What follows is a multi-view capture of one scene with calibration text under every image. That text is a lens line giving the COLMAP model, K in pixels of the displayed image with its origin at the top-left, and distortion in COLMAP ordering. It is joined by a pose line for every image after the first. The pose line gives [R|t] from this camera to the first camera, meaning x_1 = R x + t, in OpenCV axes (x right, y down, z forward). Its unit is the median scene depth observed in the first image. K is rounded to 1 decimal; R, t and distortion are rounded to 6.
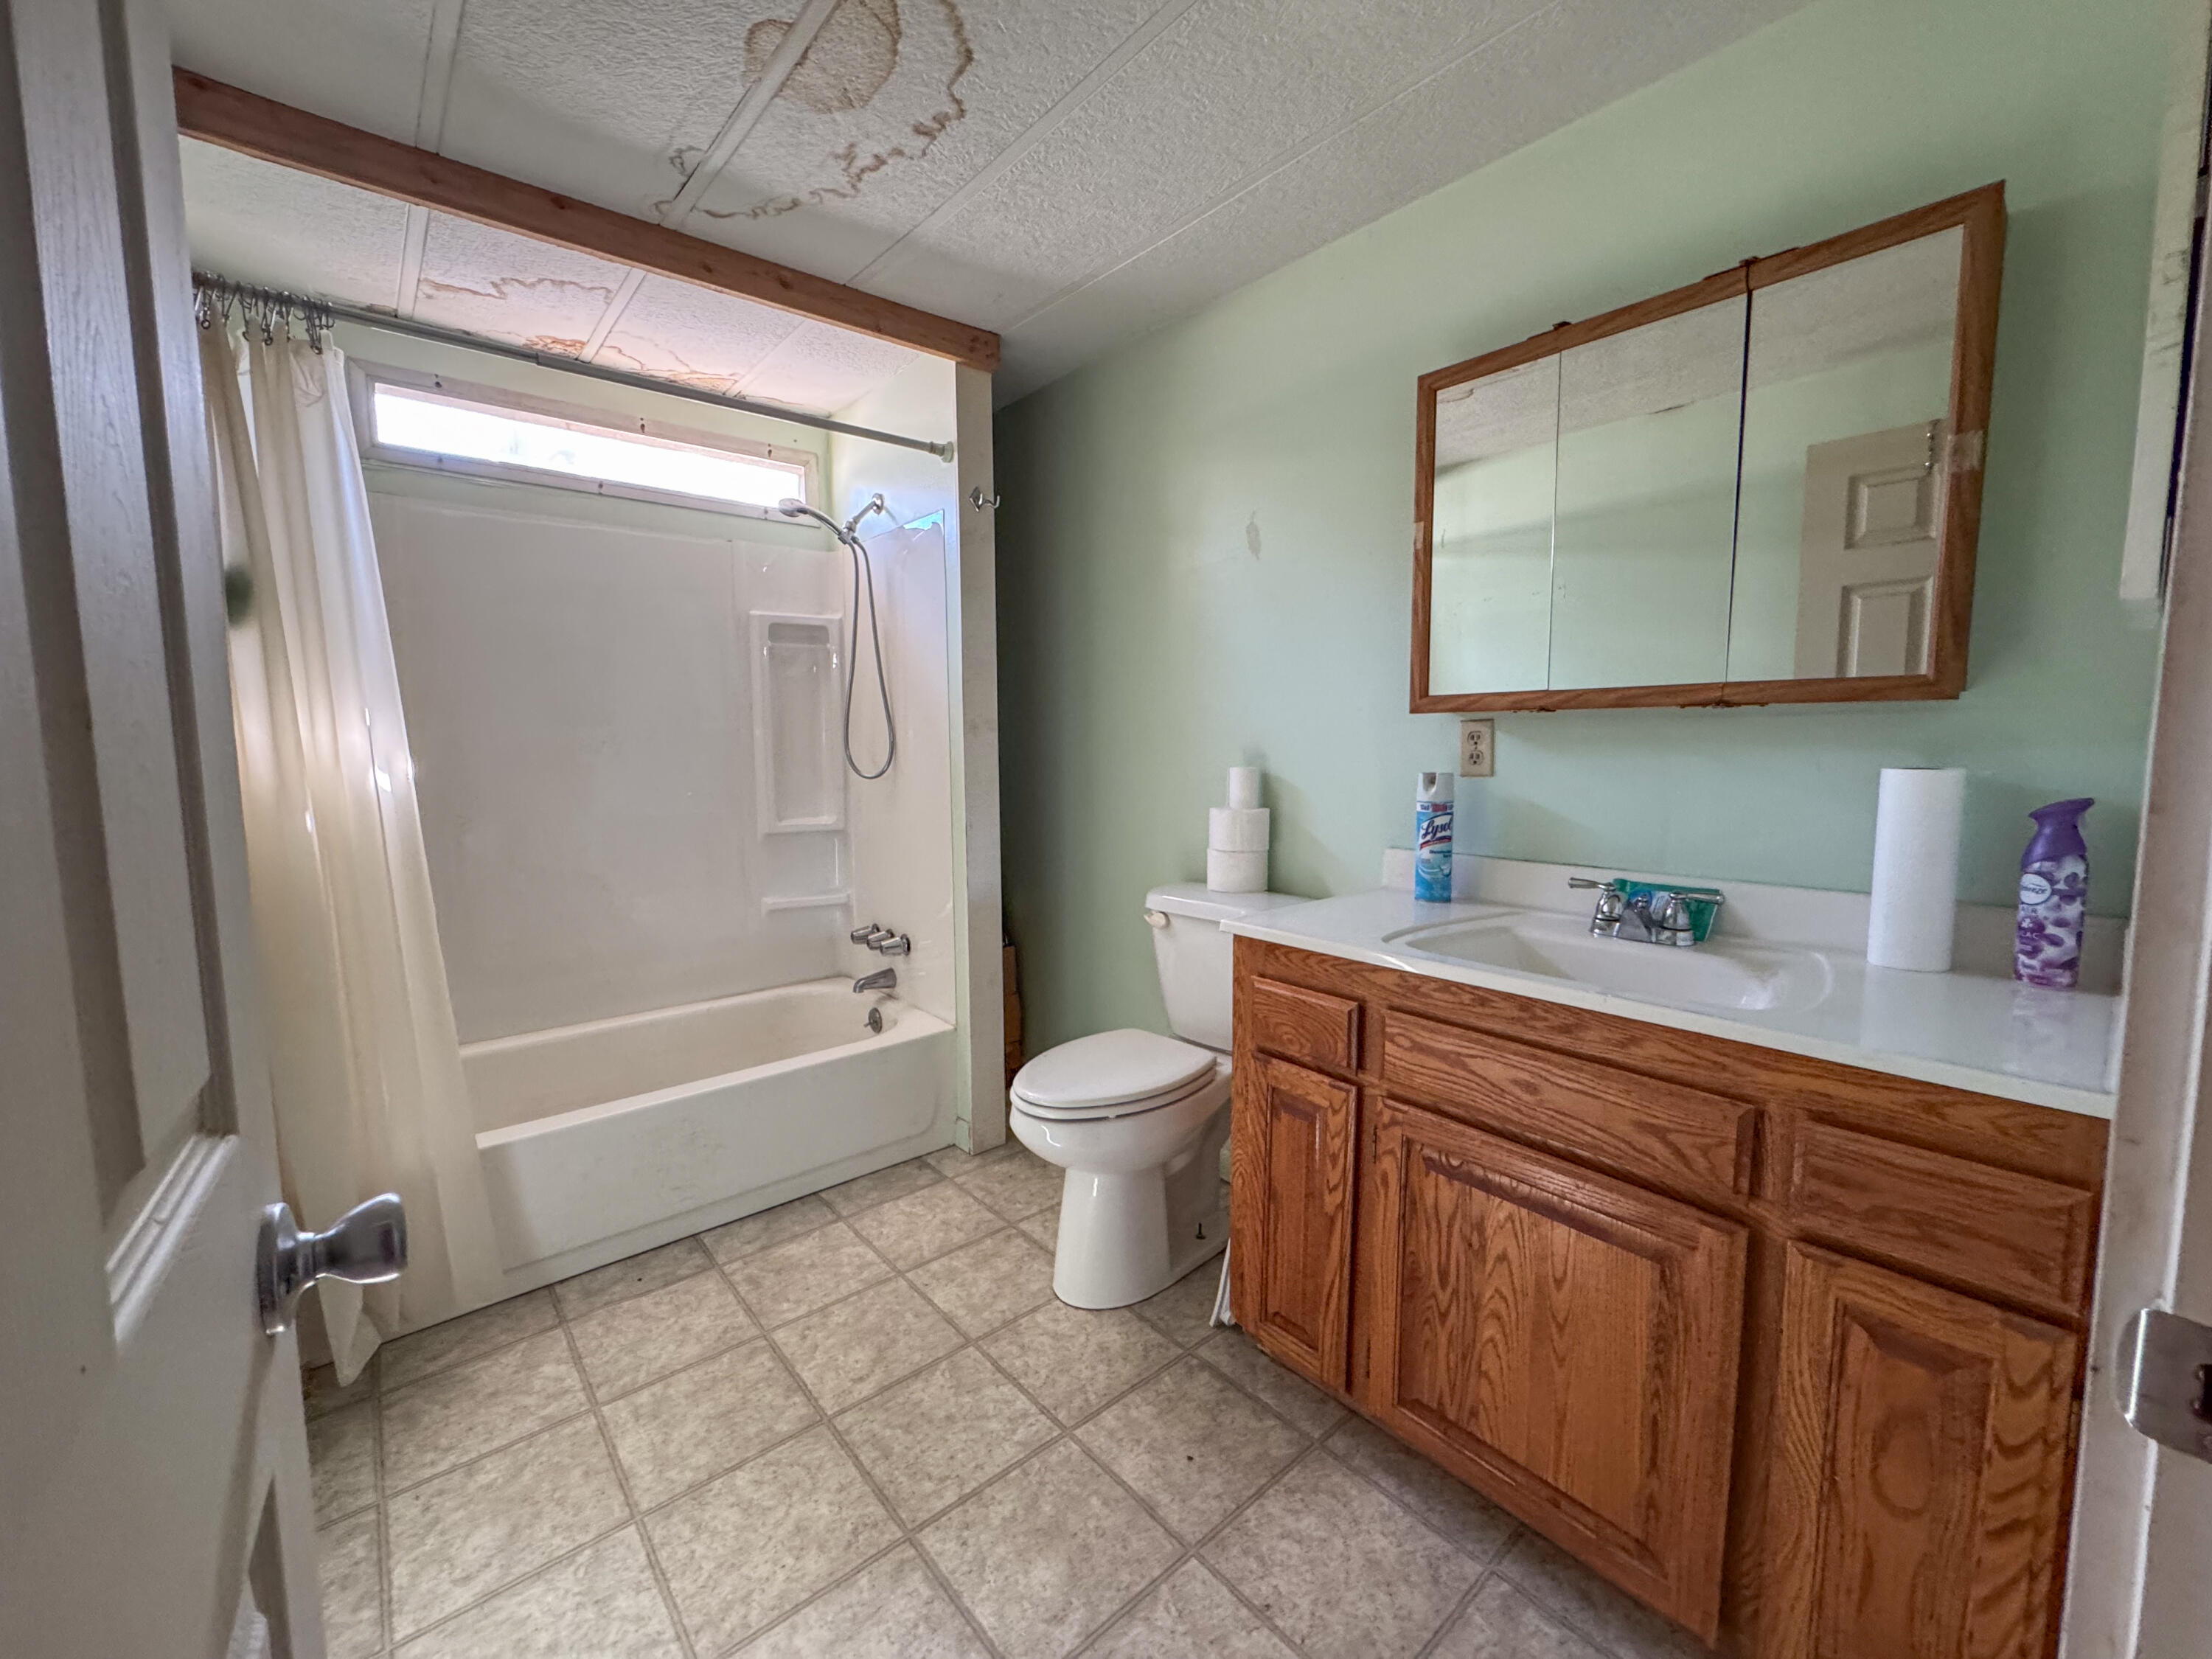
lens RADIAL K [[897.7, 0, 1104.0], [0, 897.7, 816.9], [0, 0, 1]] dist [0.001614, 0.000350]
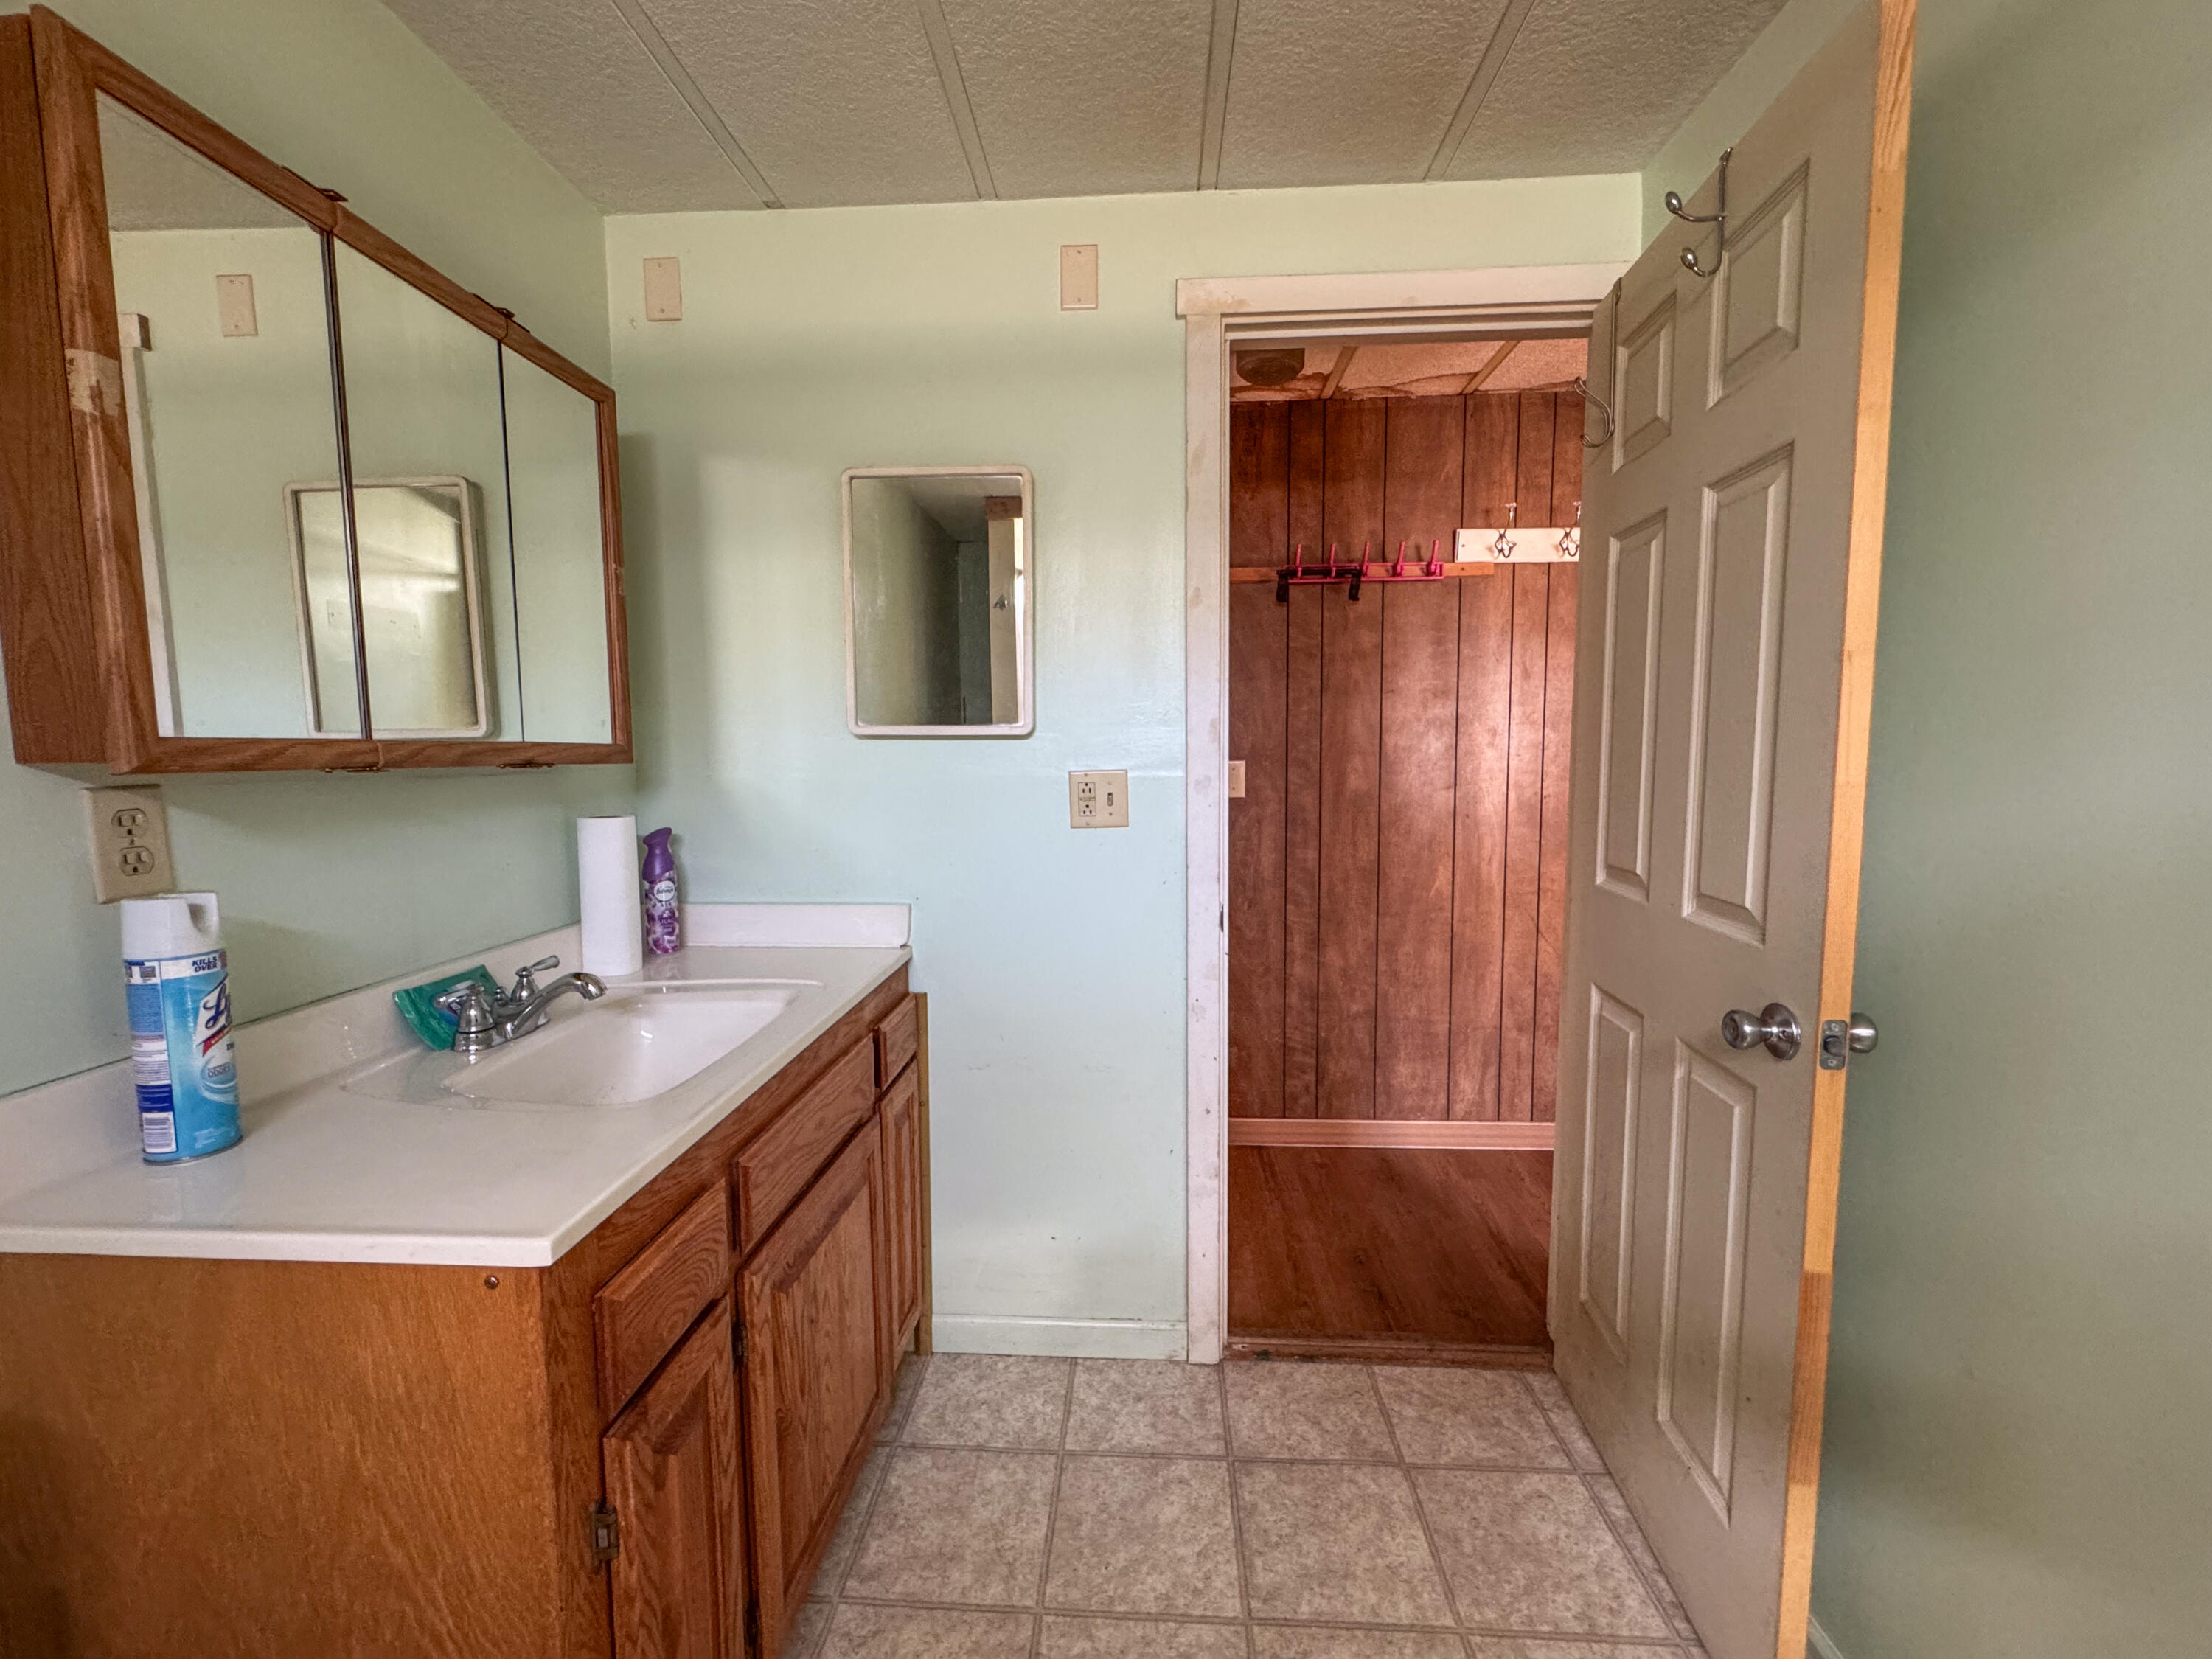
lens RADIAL K [[897.7, 0, 1103.8], [0, 897.7, 840.3], [0, 0, 1]] dist [0.001614, 0.000350]
pose [[-0.728572, -0.044195, 0.683542, -0.480508], [0.088161, 0.983566, 0.157563, -0.161193], [-0.679272, 0.175058, -0.712702, 1.451656]]
